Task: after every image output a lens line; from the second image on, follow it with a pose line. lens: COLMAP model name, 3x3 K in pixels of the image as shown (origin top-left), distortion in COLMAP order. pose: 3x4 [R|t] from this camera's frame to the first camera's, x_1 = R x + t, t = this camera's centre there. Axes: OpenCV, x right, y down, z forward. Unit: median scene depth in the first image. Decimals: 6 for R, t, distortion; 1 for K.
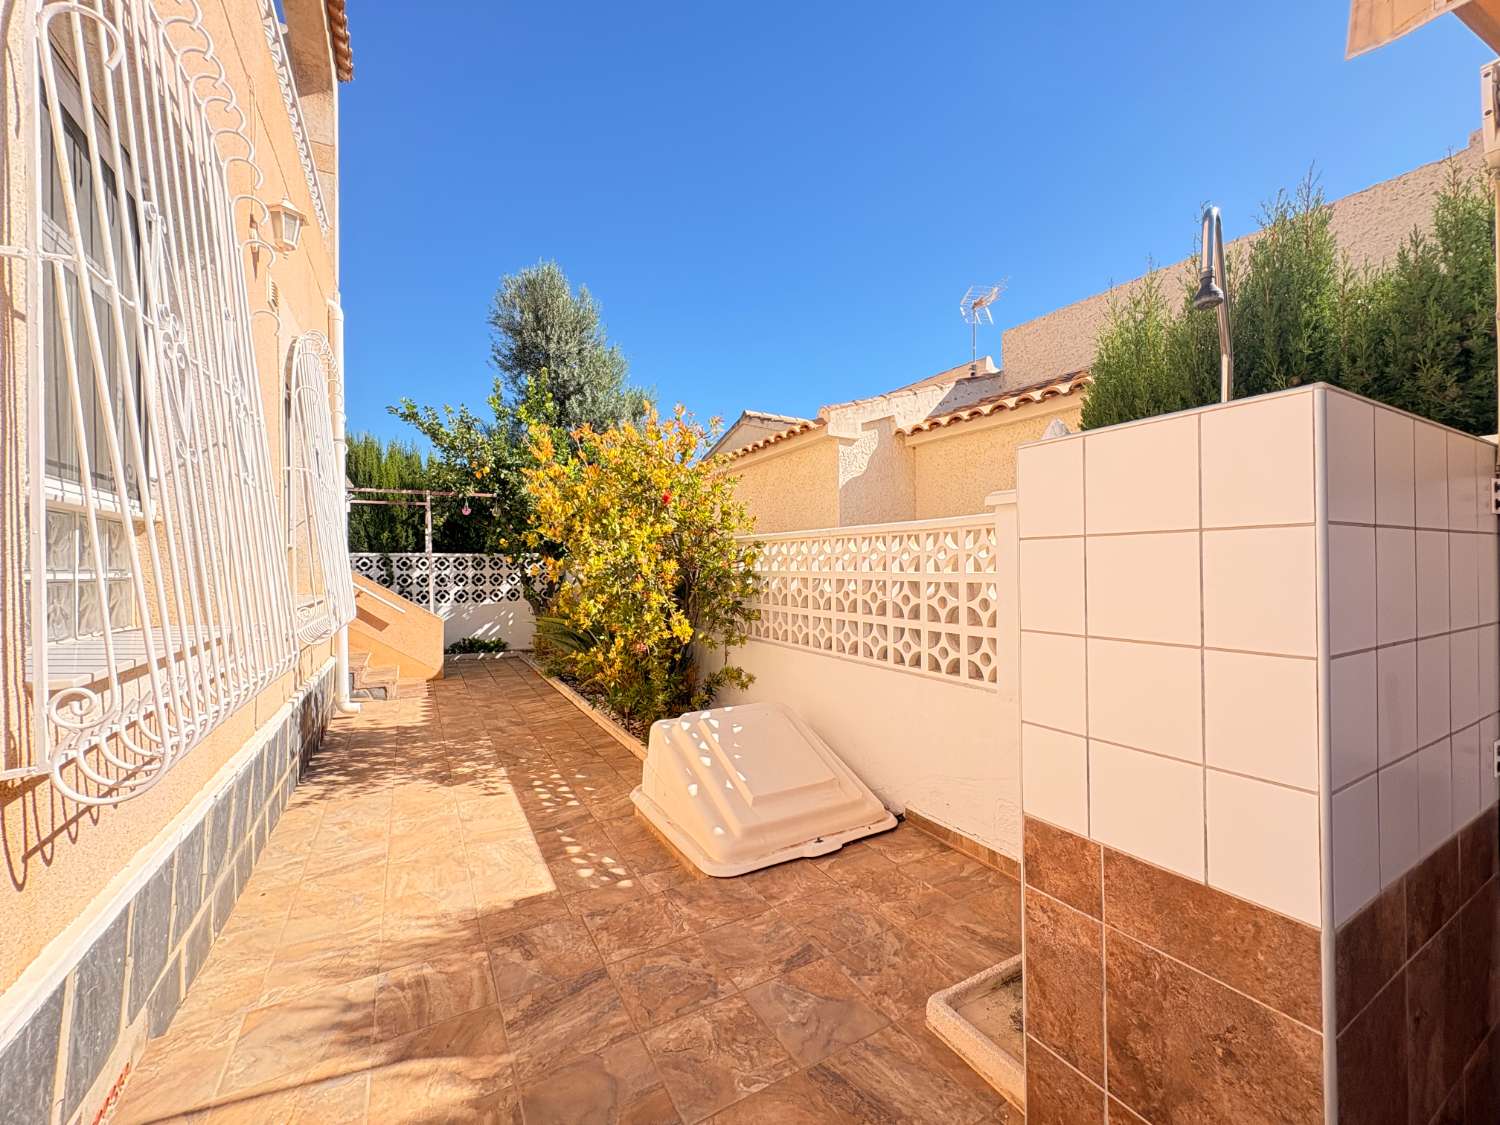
lens RADIAL K [[596.9, 0, 748.8], [0, 596.9, 561.9], [0, 0, 1]] dist [-0.000131, 0.000319]
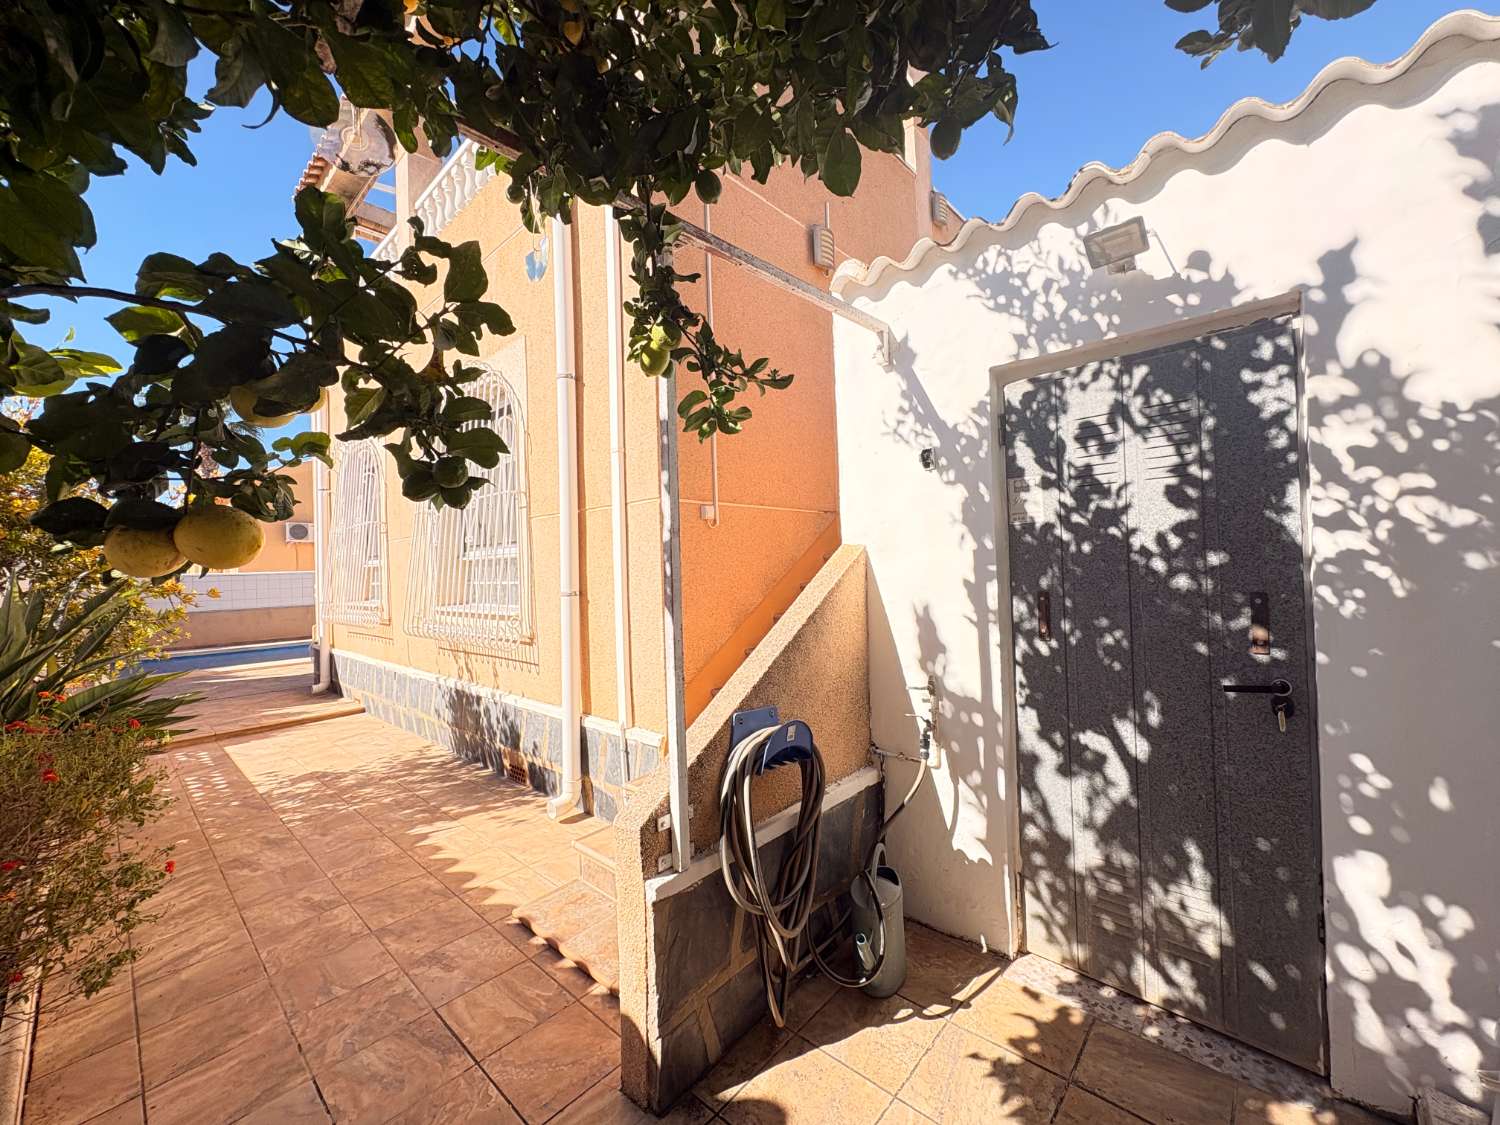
lens RADIAL K [[596.9, 0, 748.8], [0, 596.9, 561.9], [0, 0, 1]] dist [-0.000131, 0.000319]
pose [[-0.949419, 0.039052, -0.311575, -0.876721], [0.044097, 0.998985, -0.009159, 0.010322], [0.310901, -0.022435, -0.950177, 2.175829]]
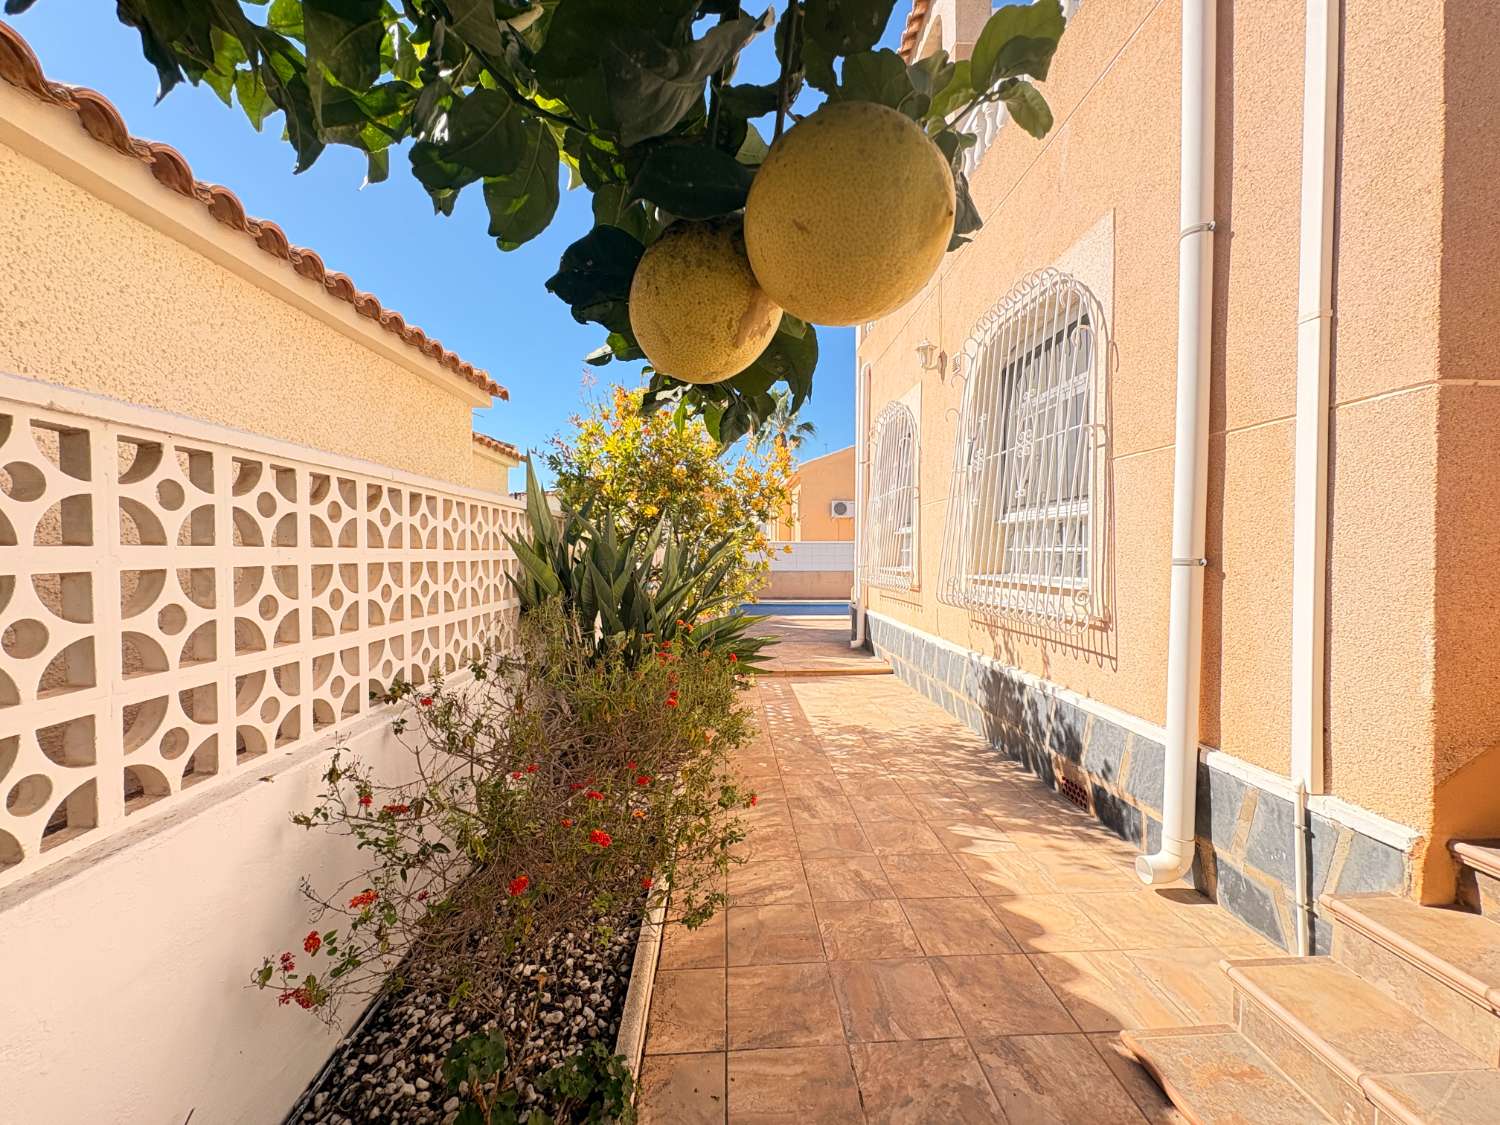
lens RADIAL K [[596.9, 0, 748.8], [0, 596.9, 561.9], [0, 0, 1]] dist [-0.000131, 0.000319]
pose [[-0.889462, 0.002565, 0.457002, -0.787804], [0.005559, 0.999971, 0.005206, 0.030456], [-0.456975, 0.007171, -0.889450, 1.987044]]
